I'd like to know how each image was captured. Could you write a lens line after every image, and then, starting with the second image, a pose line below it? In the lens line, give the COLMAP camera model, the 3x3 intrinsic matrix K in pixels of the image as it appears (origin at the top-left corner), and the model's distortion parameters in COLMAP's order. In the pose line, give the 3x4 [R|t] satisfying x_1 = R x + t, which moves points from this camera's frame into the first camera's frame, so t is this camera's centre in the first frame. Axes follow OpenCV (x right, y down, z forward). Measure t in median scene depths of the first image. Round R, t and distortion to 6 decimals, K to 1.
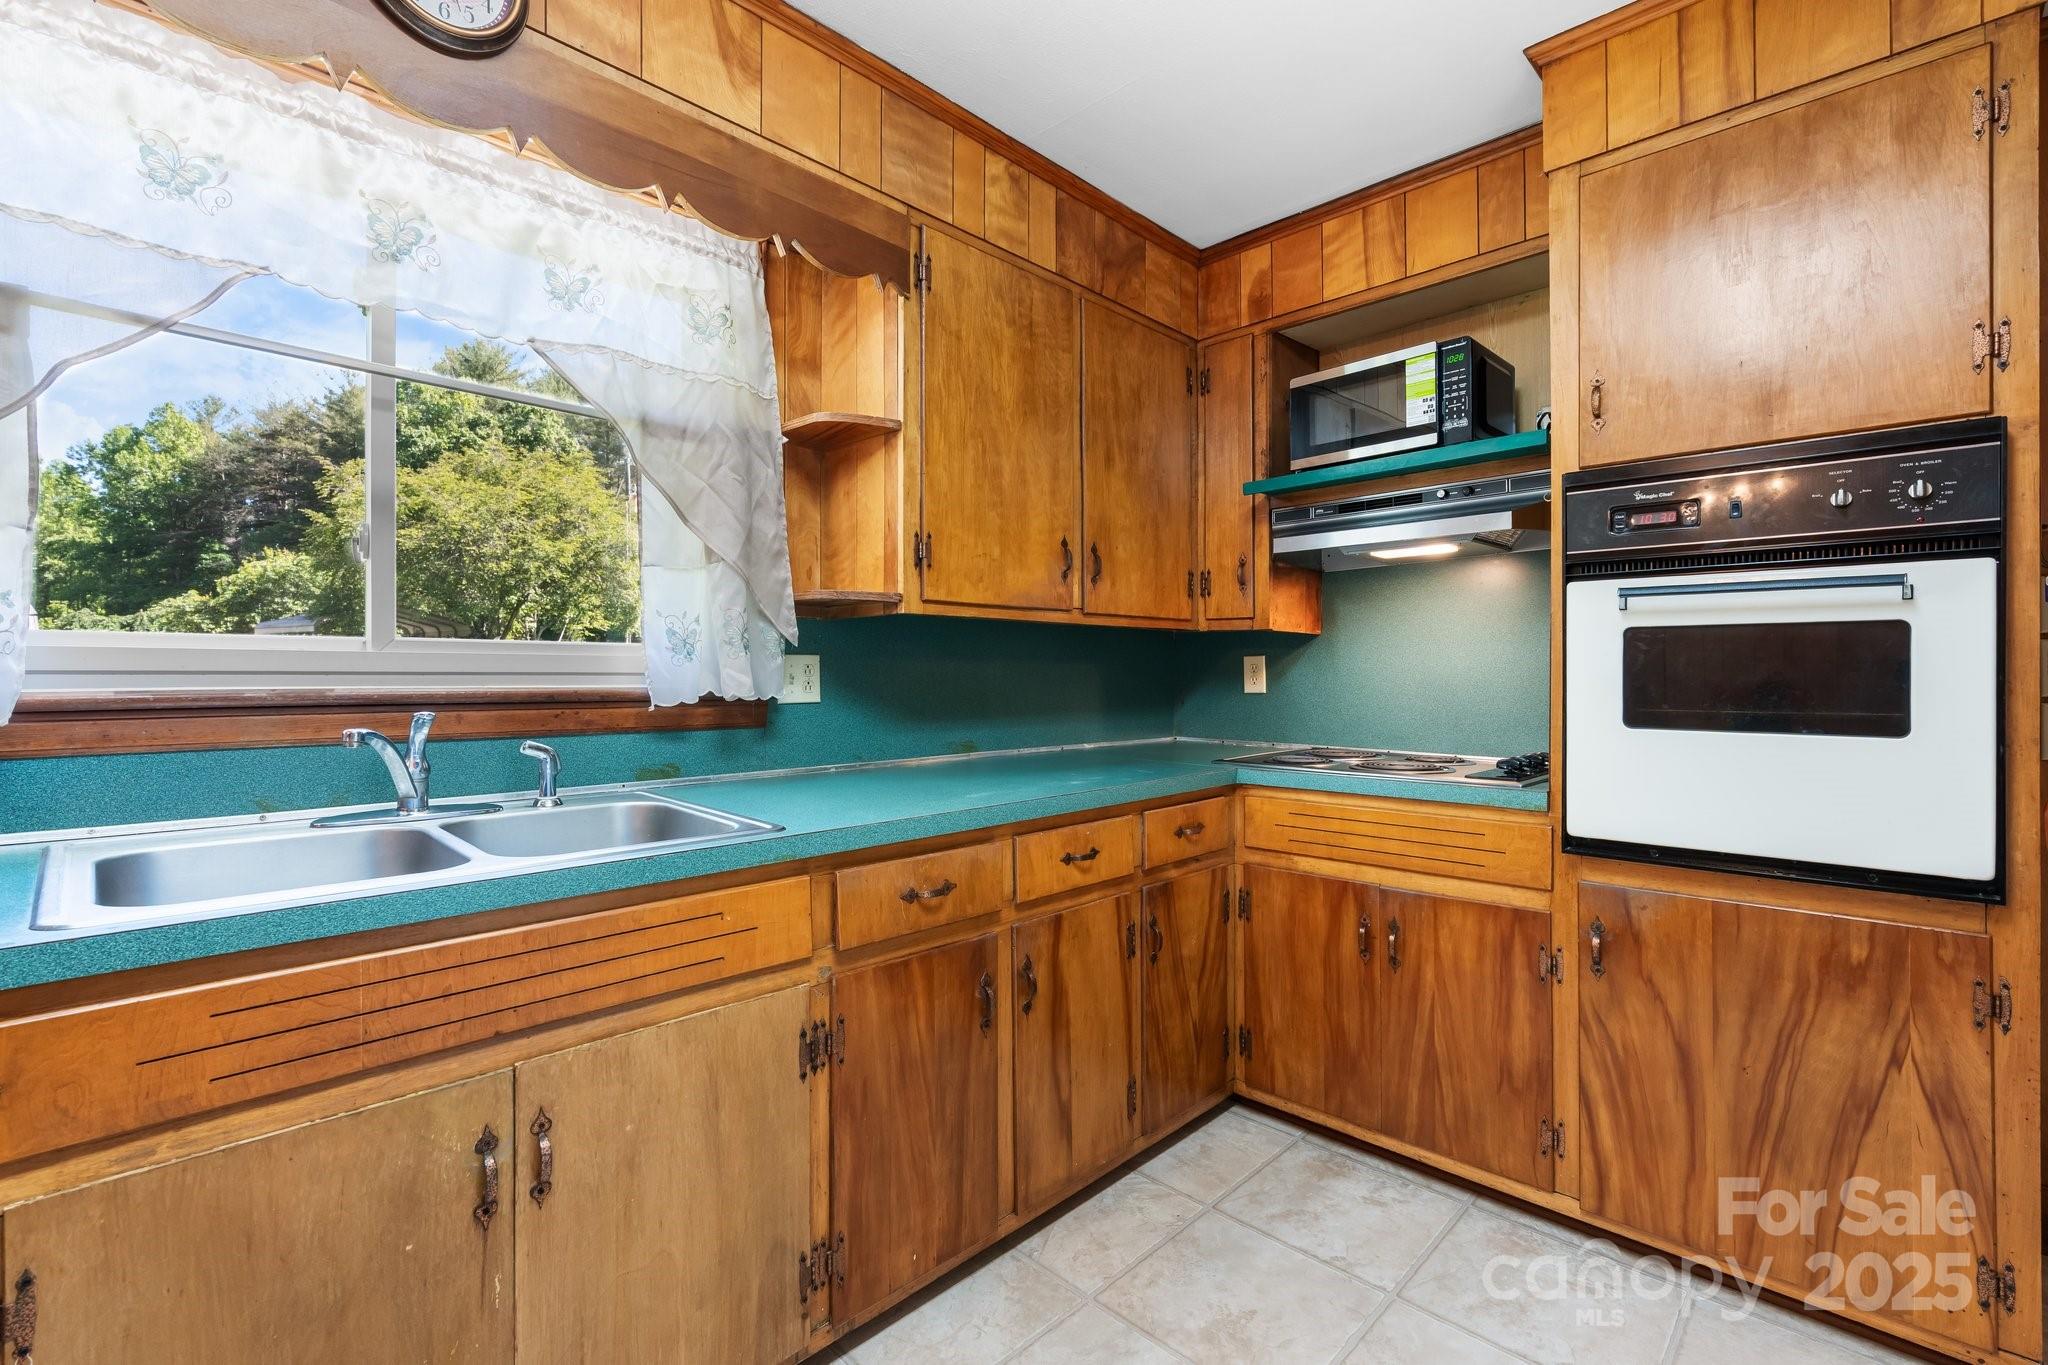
lens RADIAL K [[931.5, 0, 1016.4], [0, 931.5, 670.9], [0, 0, 1]] dist [-0.007621, 0.001927]
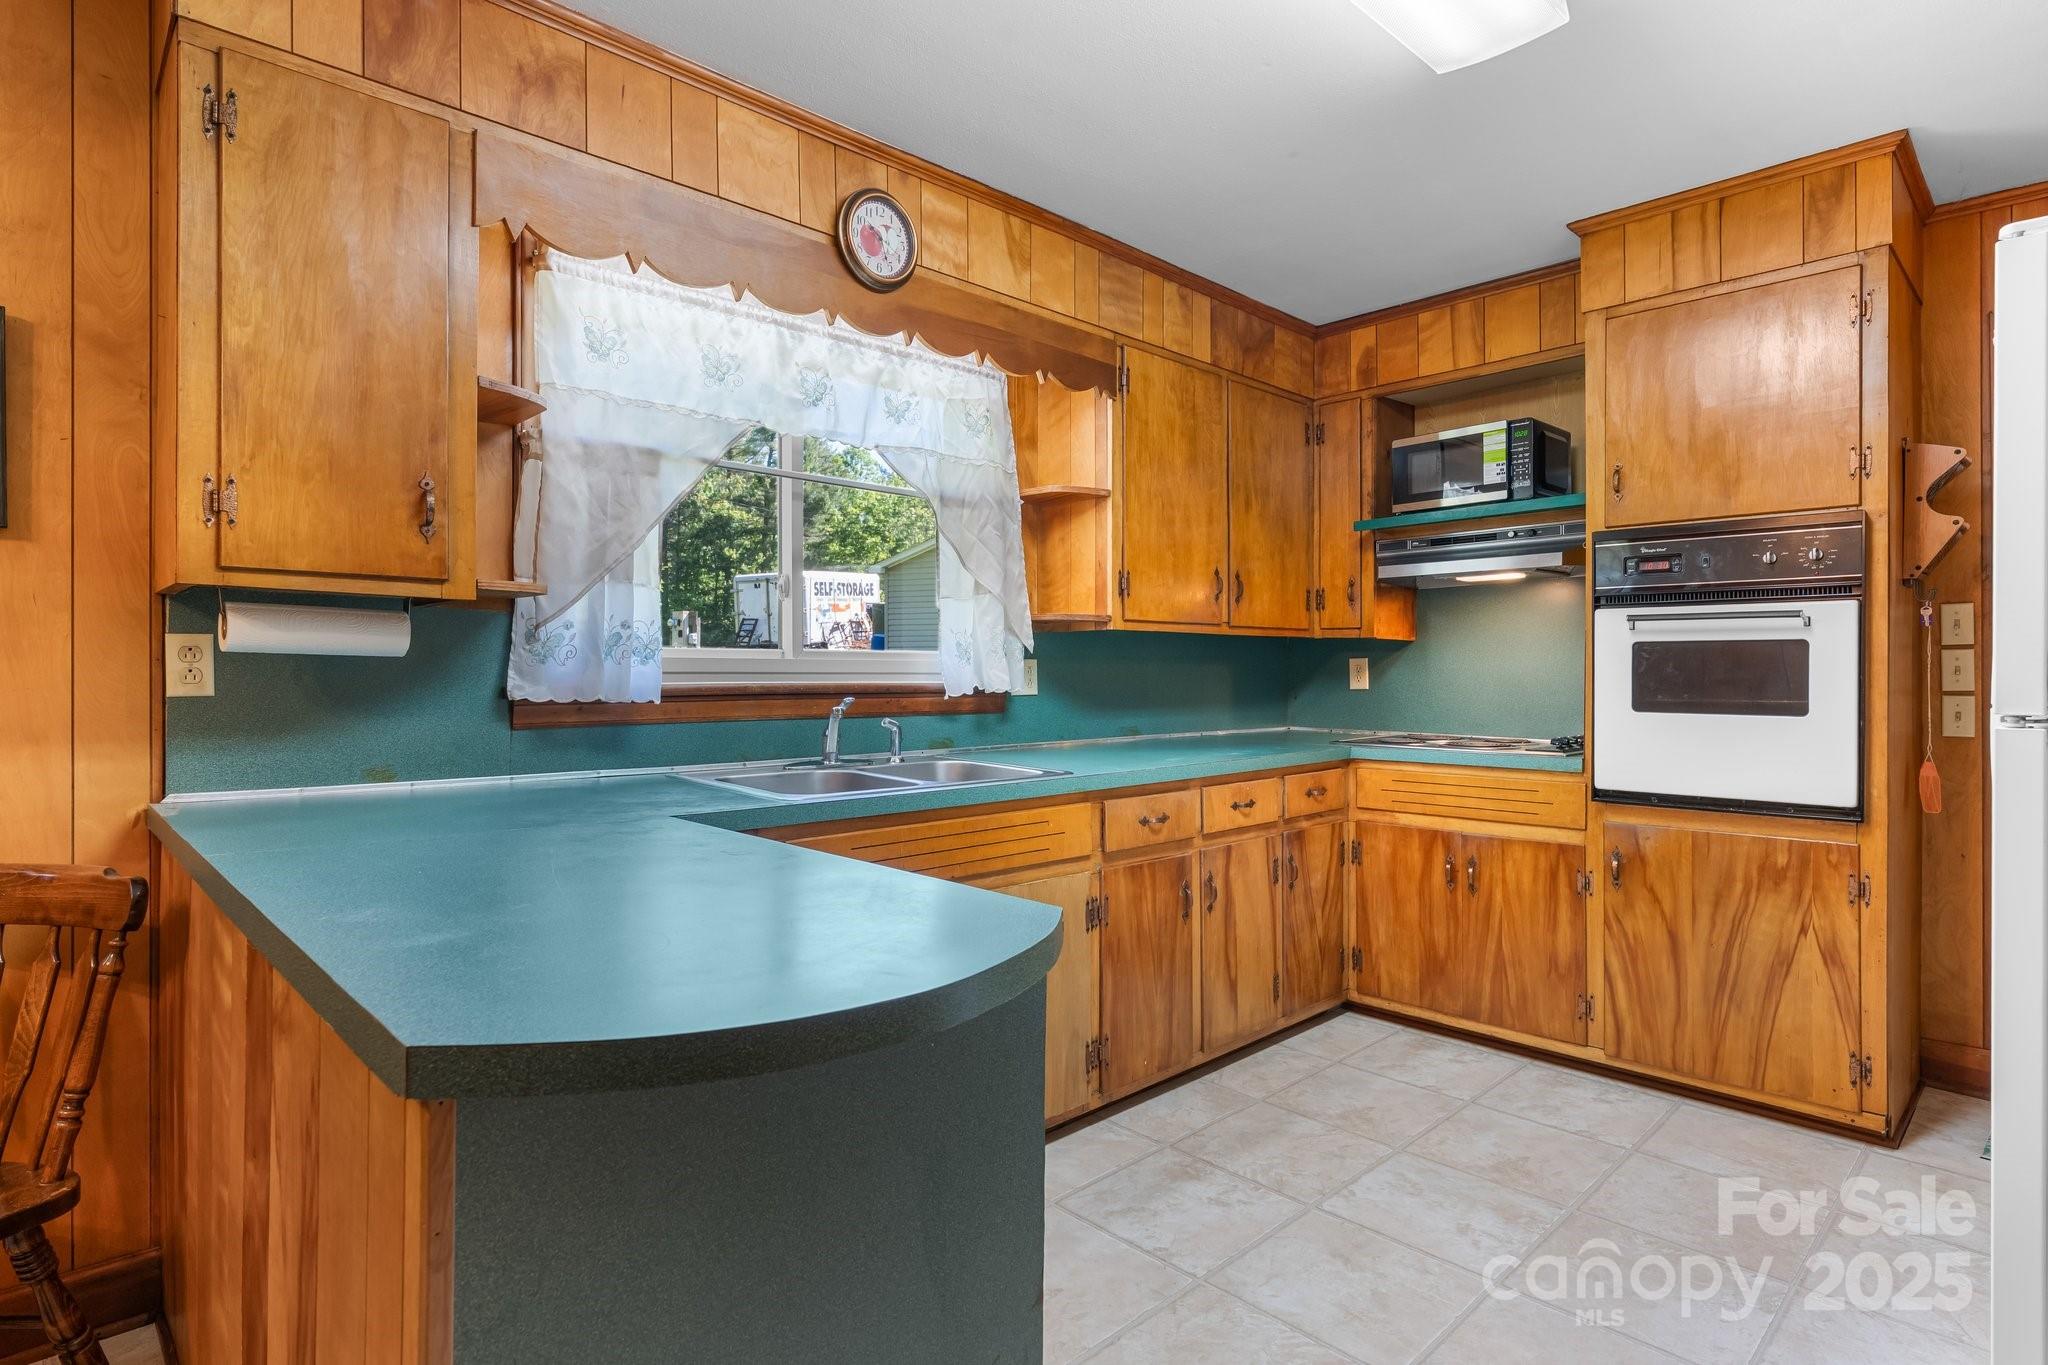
lens RADIAL K [[1090.8, 0, 1014.5], [0, 1090.8, 670.6], [0, 0, 1]] dist [-0.006107, 0.002088]
pose [[0.999581, 0.000653, -0.028933, -0.237000], [-0.000566, 0.999995, 0.003017, -0.006536], [0.028934, -0.003000, 0.999577, -0.668654]]
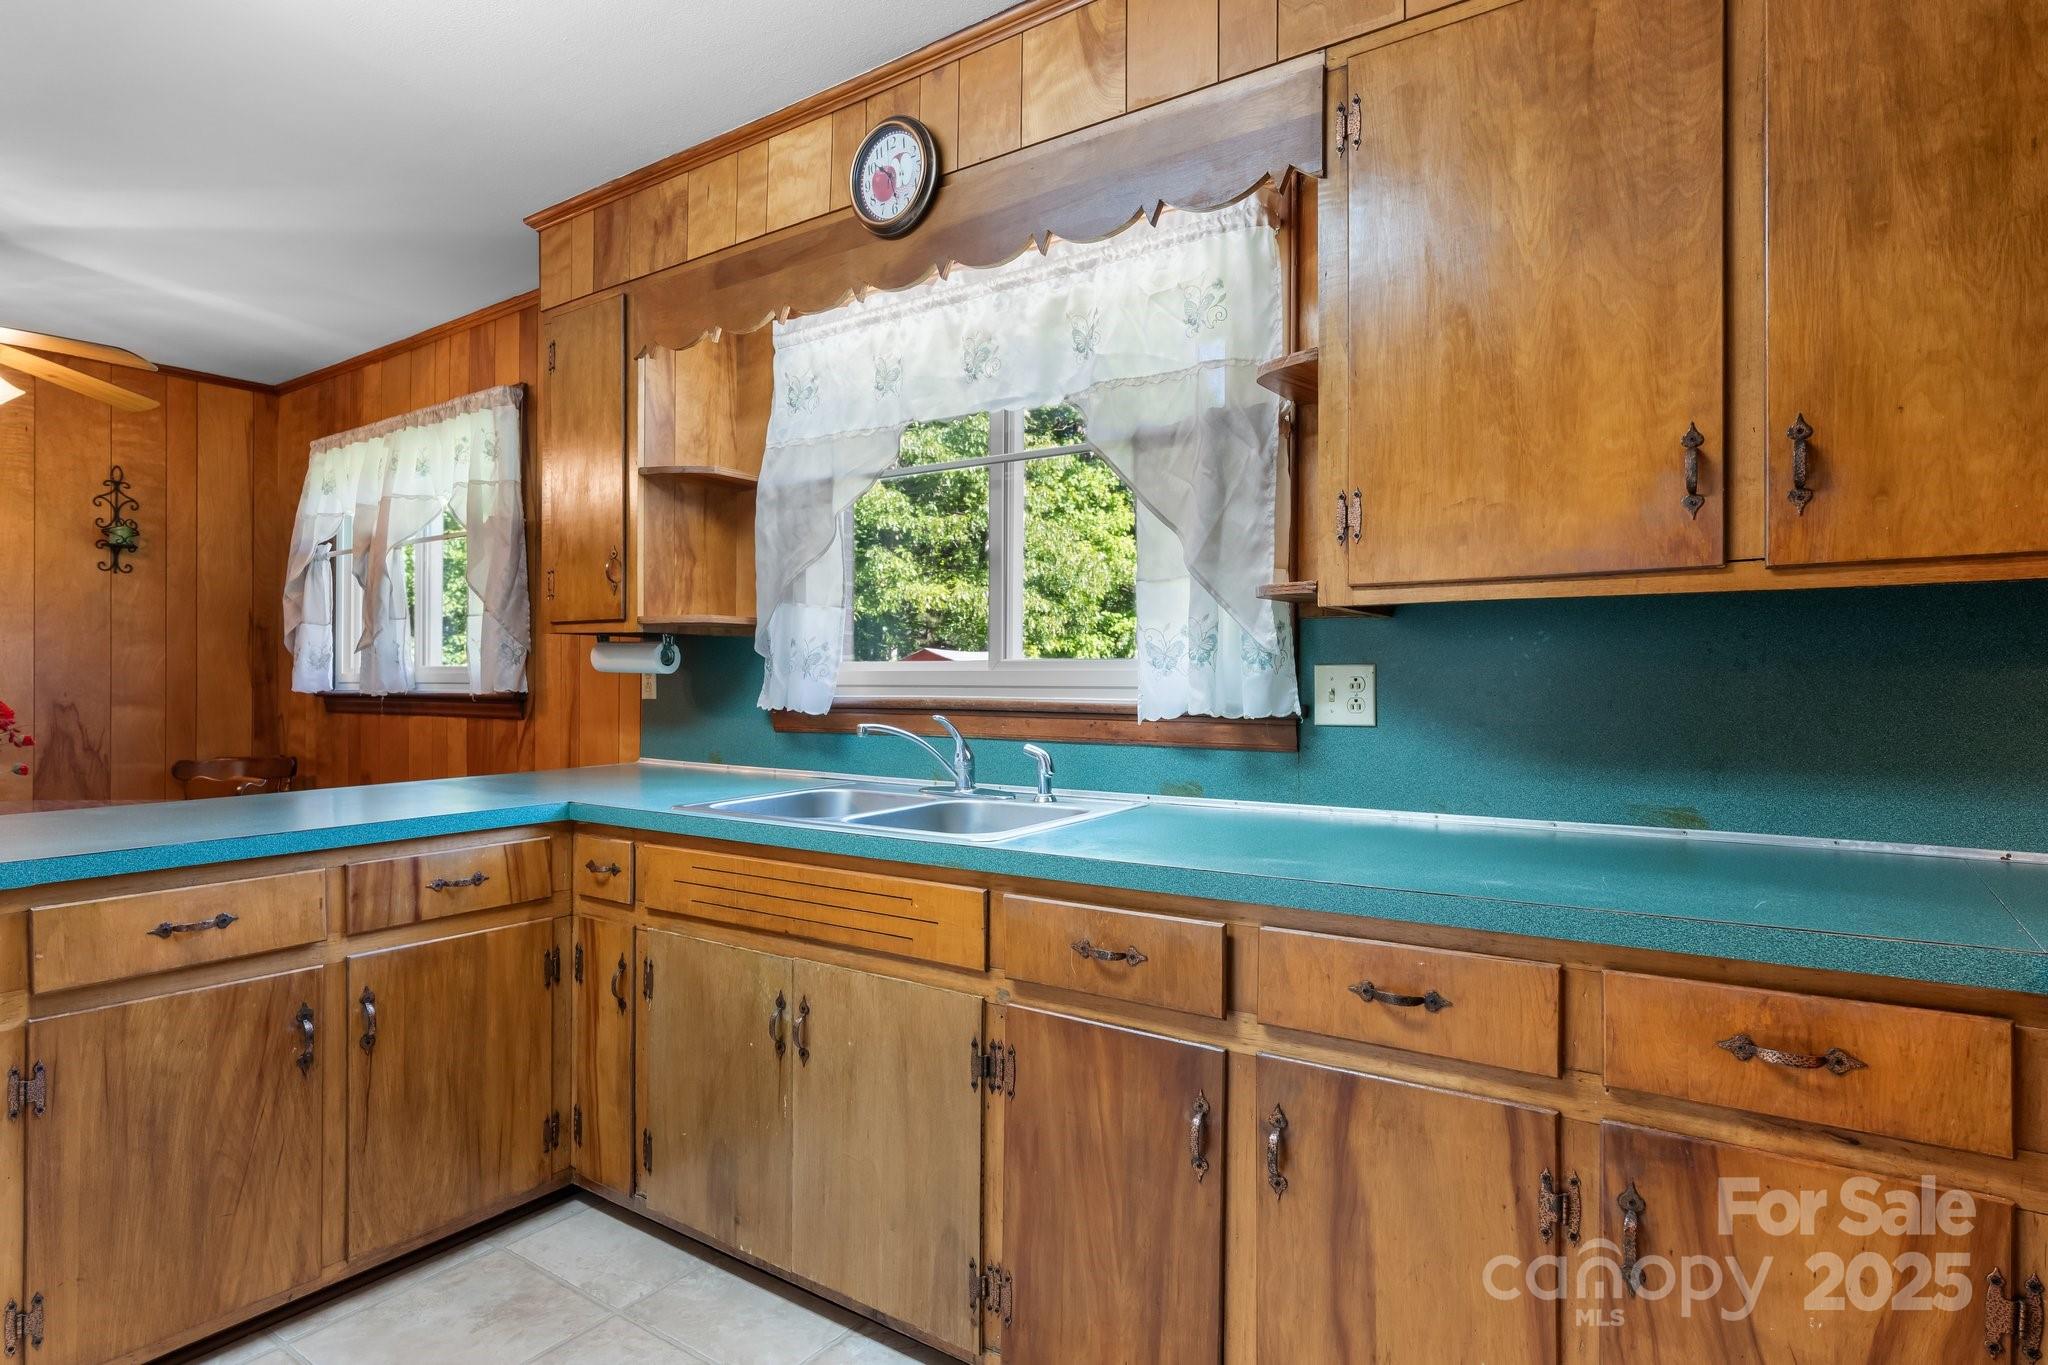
lens RADIAL K [[1090.8, 0, 1016.2], [0, 1090.8, 688.5], [0, 0, 1]] dist [-0.006107, 0.002088]
pose [[0.158068, 0.003315, -0.987423, 0.751339], [0.000693, 0.999994, 0.003468, -0.000485], [0.987428, -0.001233, 0.158064, 0.679453]]
